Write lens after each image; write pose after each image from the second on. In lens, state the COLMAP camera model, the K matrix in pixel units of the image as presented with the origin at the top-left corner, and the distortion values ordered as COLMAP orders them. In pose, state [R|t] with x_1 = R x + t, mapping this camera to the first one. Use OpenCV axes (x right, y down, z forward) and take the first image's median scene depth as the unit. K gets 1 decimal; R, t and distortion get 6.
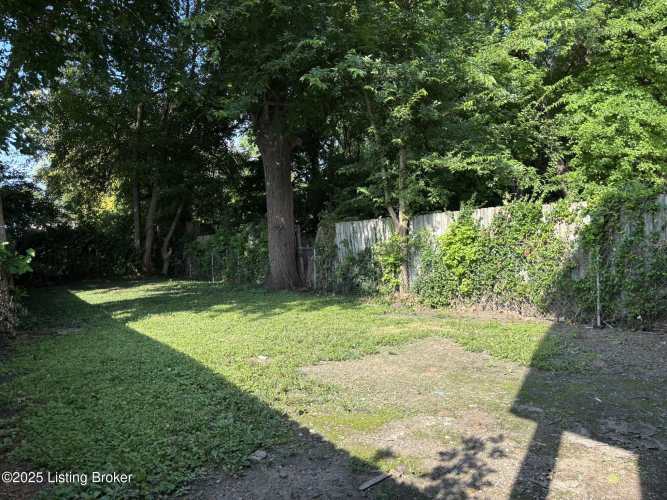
lens RADIAL K [[499.0, 0, 333.5], [0, 499.0, 250.0], [0, 0, 1]] dist [0.002680, -0.075652]
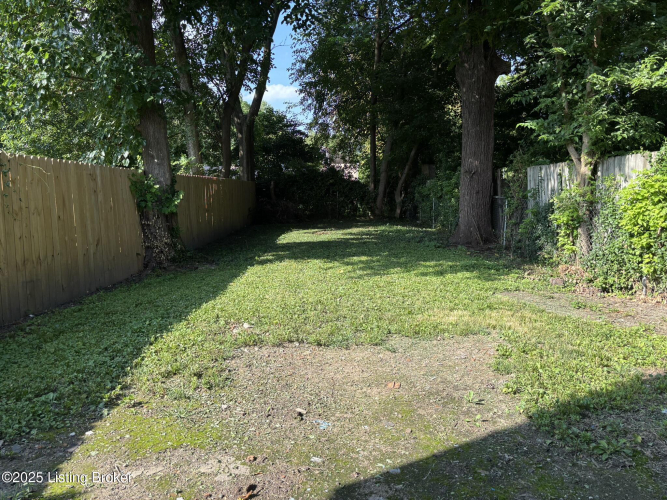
lens RADIAL K [[499.0, 0, 333.5], [0, 499.0, 250.0], [0, 0, 1]] dist [0.002680, -0.075652]
pose [[0.811774, 0.092935, -0.576529, 0.263765], [-0.025143, 0.991902, 0.124490, -0.017480], [0.583430, -0.086563, 0.807537, 0.199678]]
